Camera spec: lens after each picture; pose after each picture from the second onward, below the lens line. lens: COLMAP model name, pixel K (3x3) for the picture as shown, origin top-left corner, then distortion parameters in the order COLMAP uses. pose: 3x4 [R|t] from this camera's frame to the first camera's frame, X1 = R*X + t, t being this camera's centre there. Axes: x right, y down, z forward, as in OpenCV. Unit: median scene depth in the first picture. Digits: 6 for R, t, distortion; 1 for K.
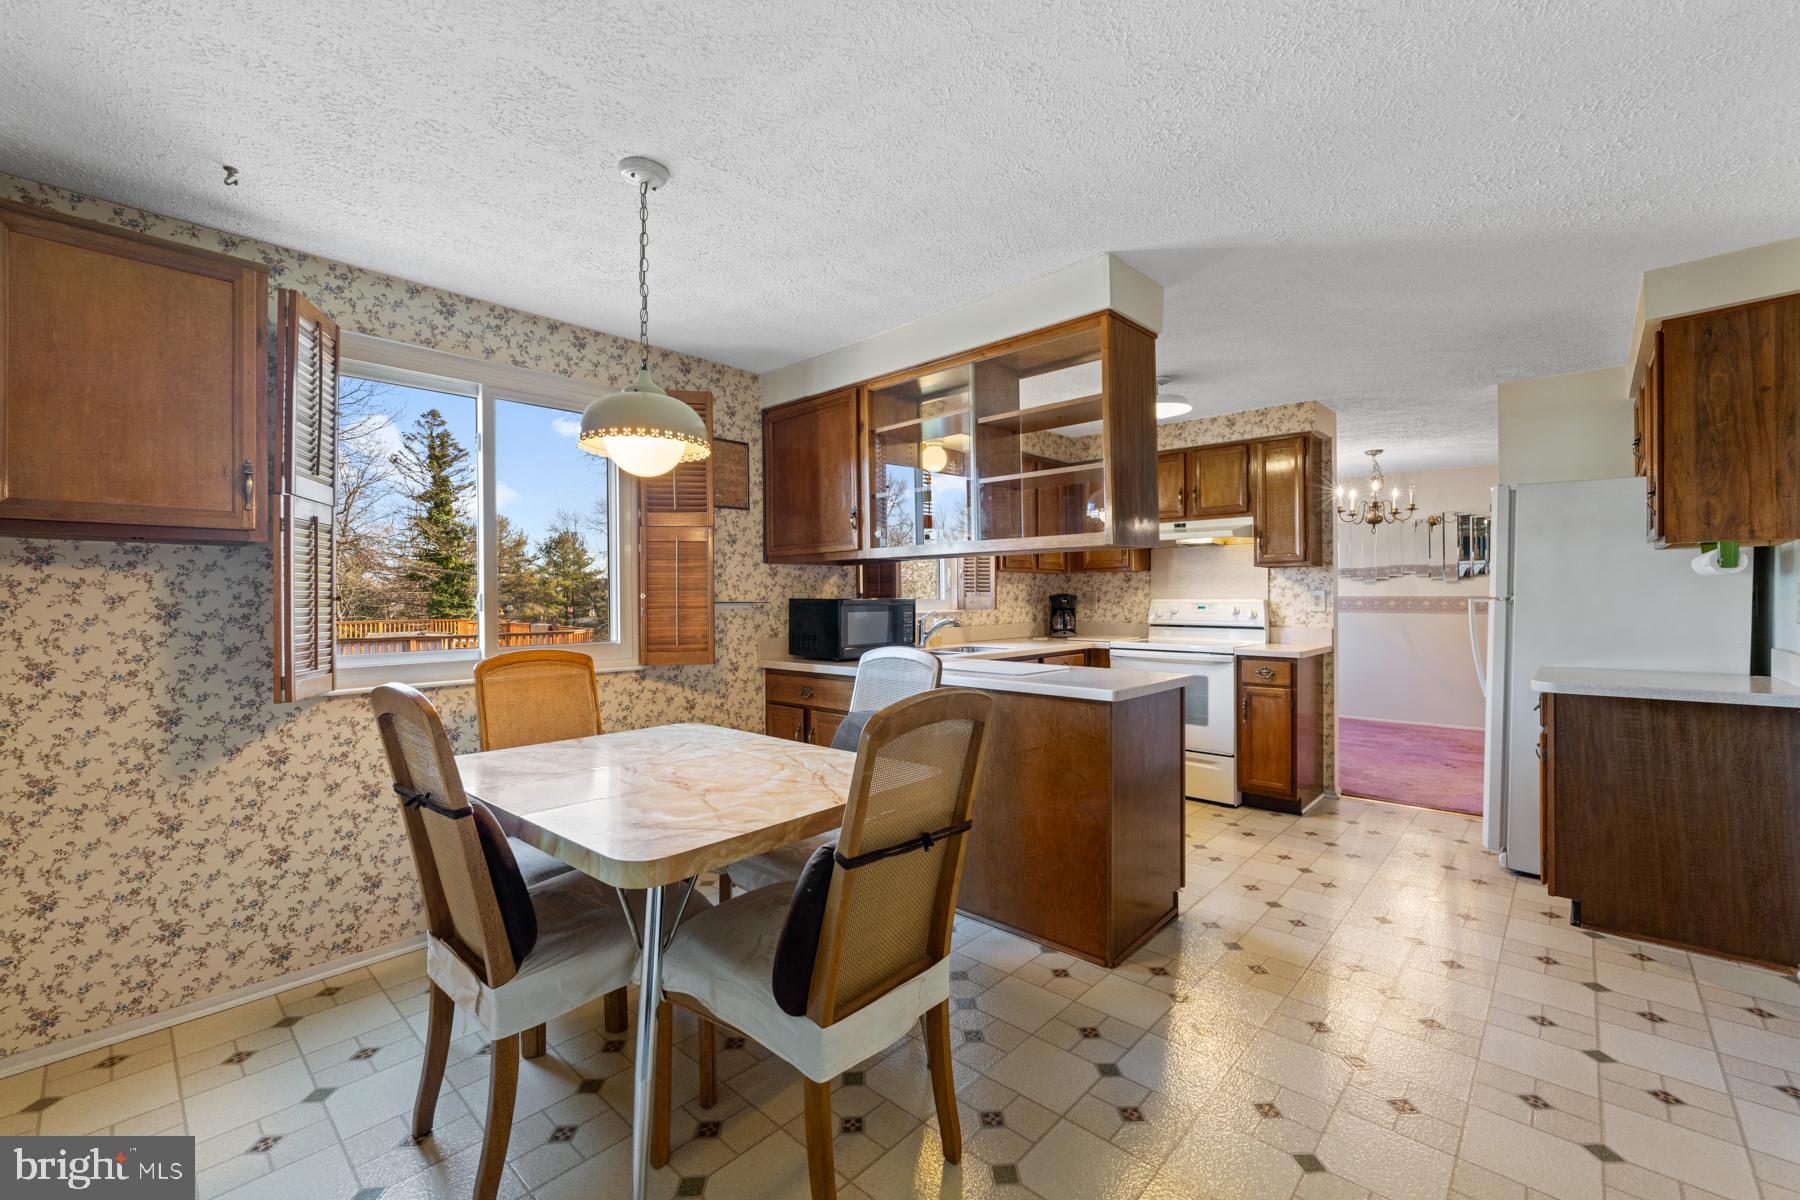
lens RADIAL K [[732.7, 0, 908.2], [0, 732.7, 600.7], [0, 0, 1]] dist [0.000798, 0.002290]
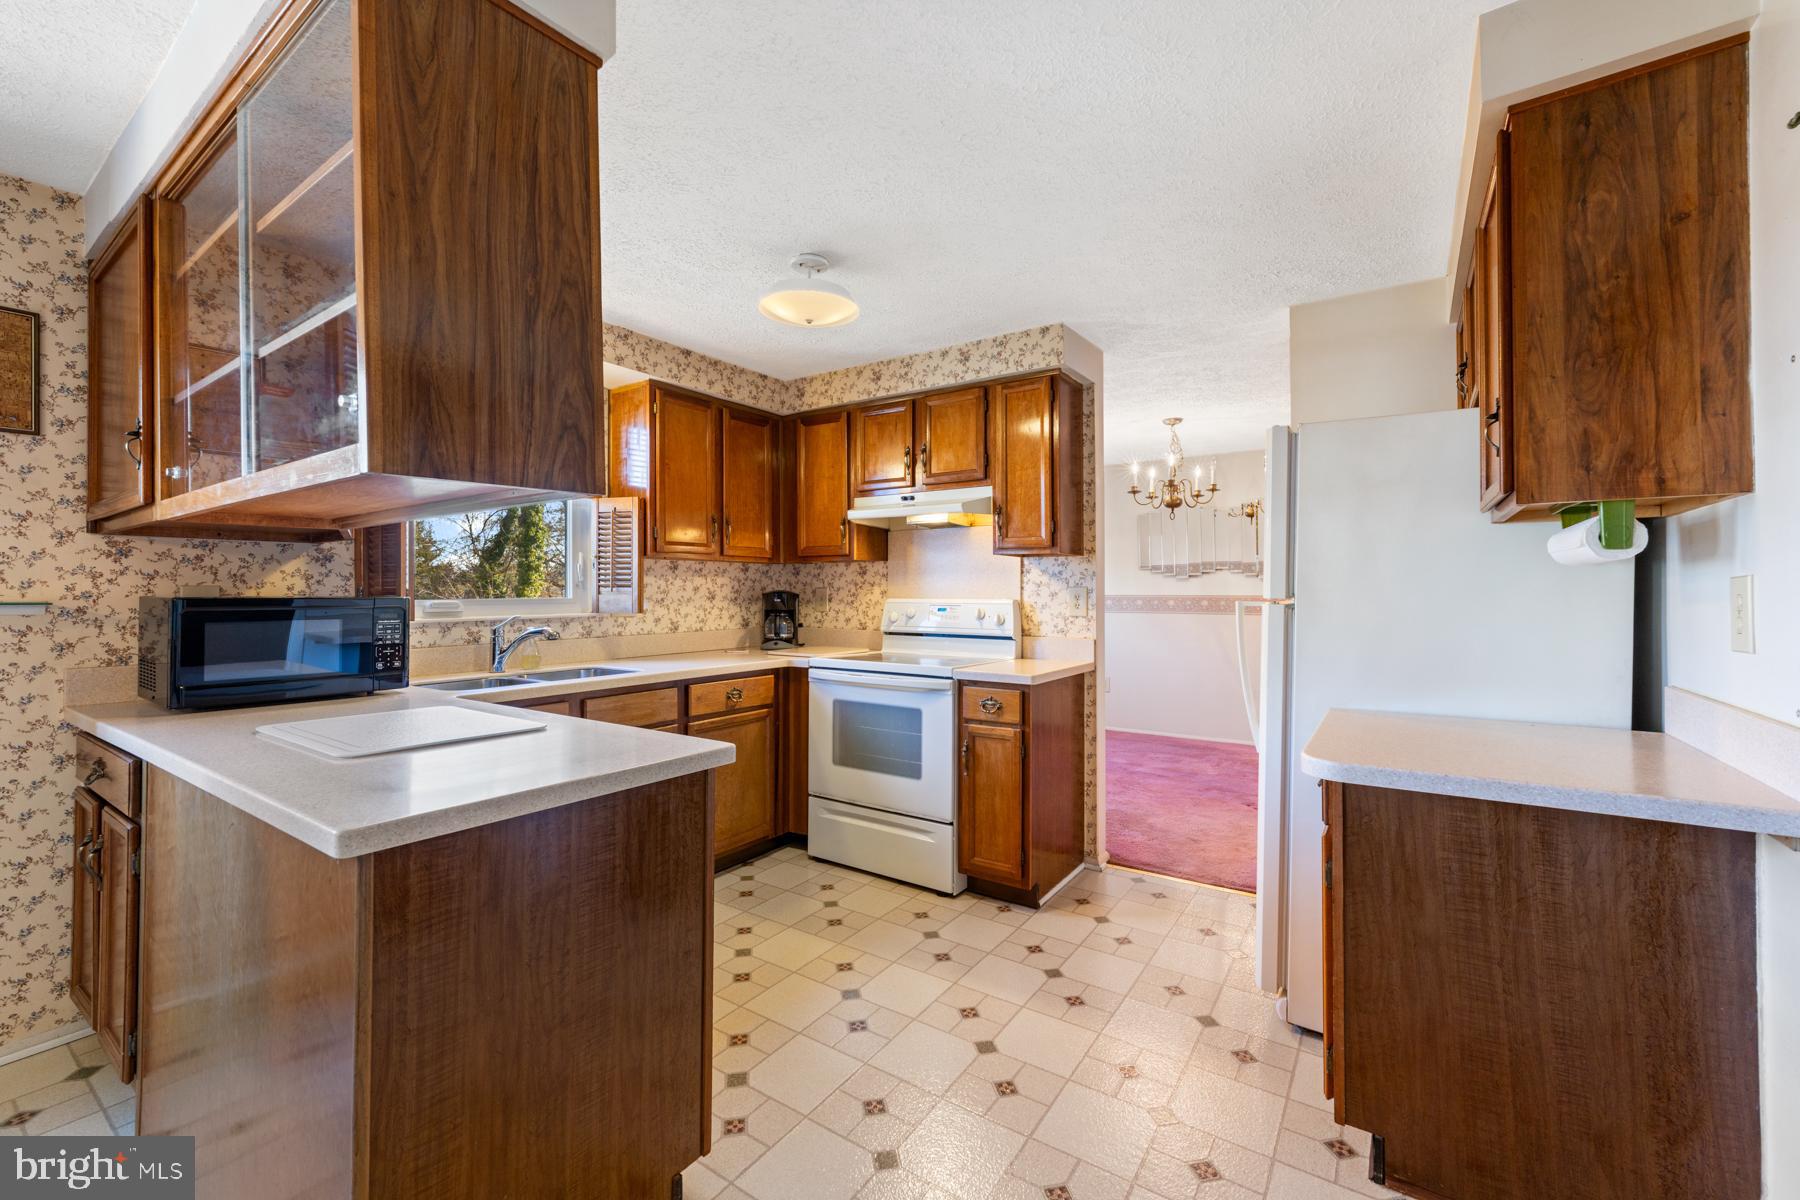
lens RADIAL K [[732.7, 0, 900.3], [0, 732.7, 589.2], [0, 0, 1]] dist [0.000798, 0.002290]
pose [[0.989946, 0.005126, 0.141349, 0.340898], [-0.003597, 0.999932, -0.011068, -0.004379], [-0.141397, 0.010449, 0.989898, 0.359176]]
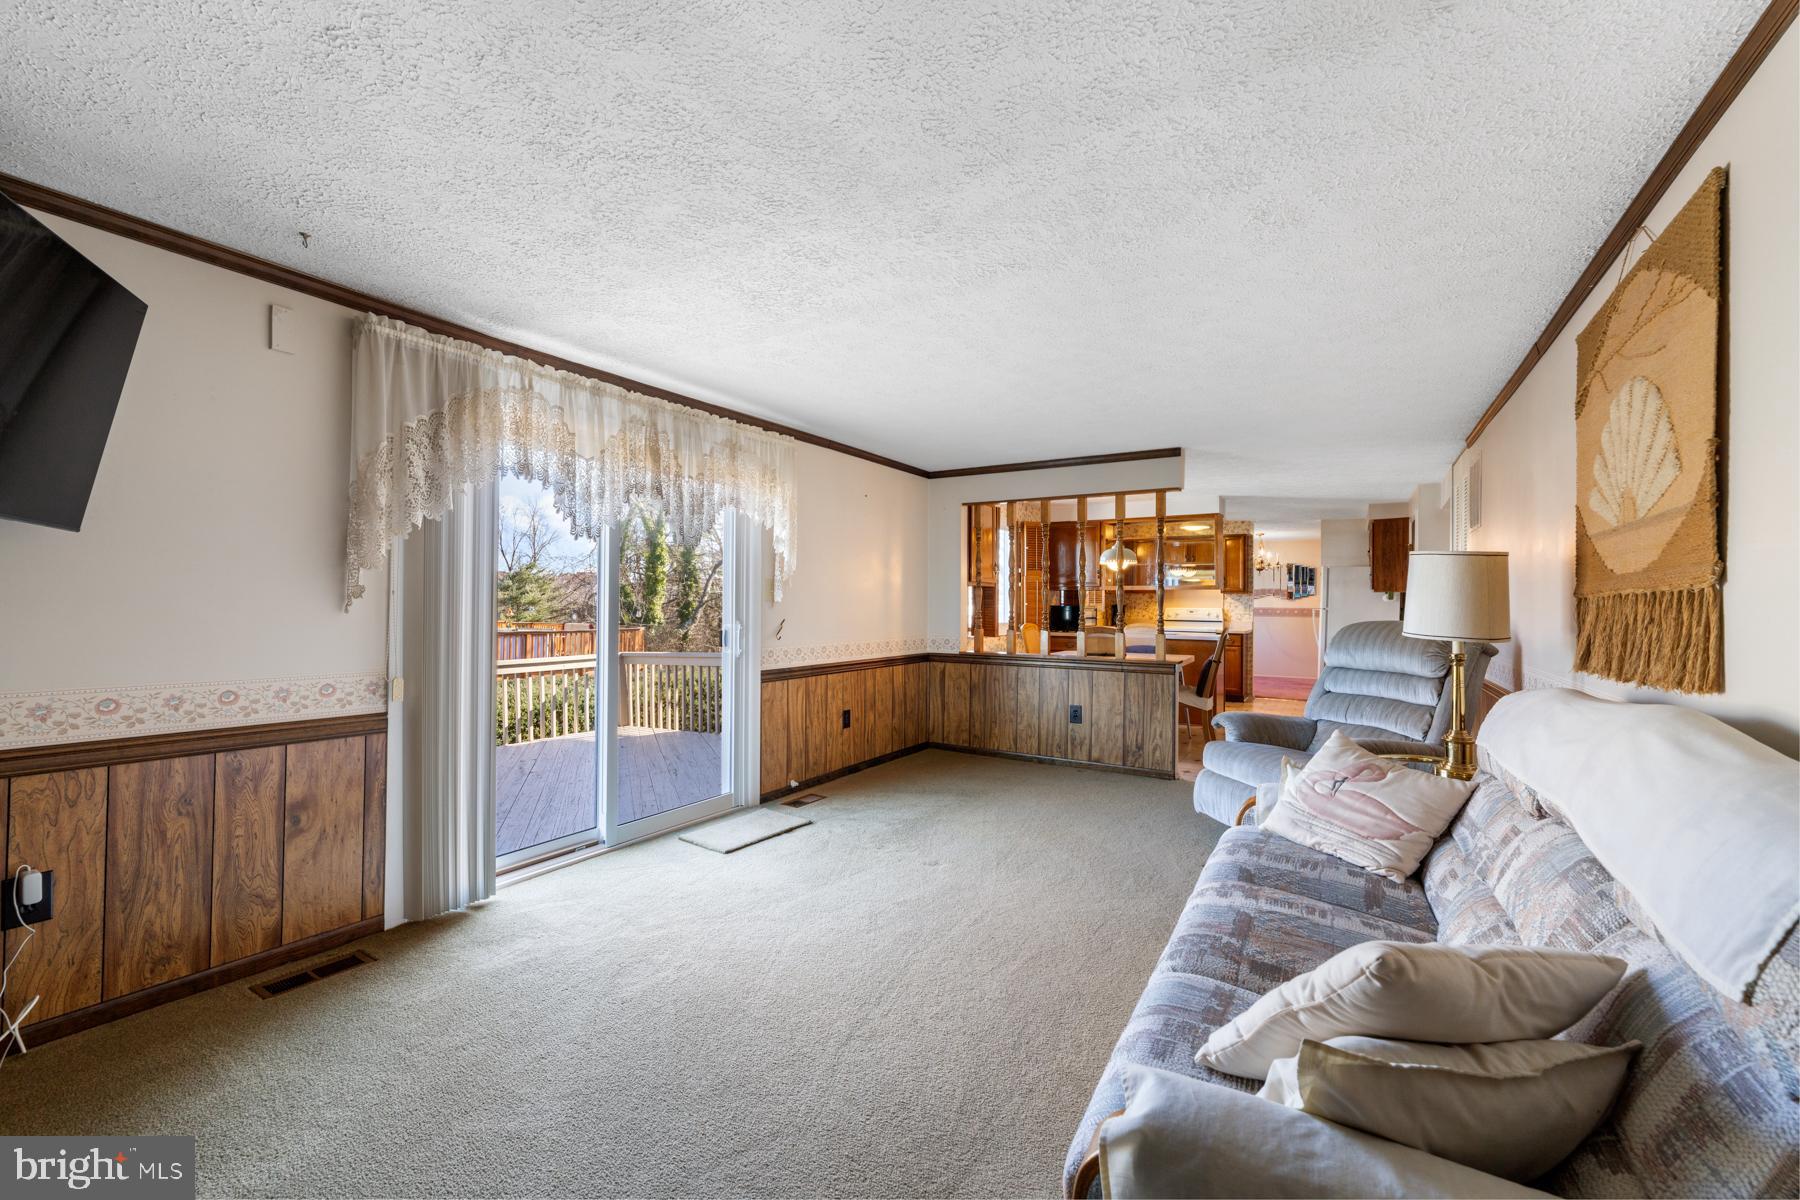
lens RADIAL K [[732.7, 0, 894.3], [0, 732.7, 605.4], [0, 0, 1]] dist [0.000798, 0.002290]
pose [[0.982630, 0.013915, 0.185055, -1.082048], [-0.013256, 0.999901, -0.004802, 0.017356], [-0.185104, 0.002266, 0.982716, -1.176497]]
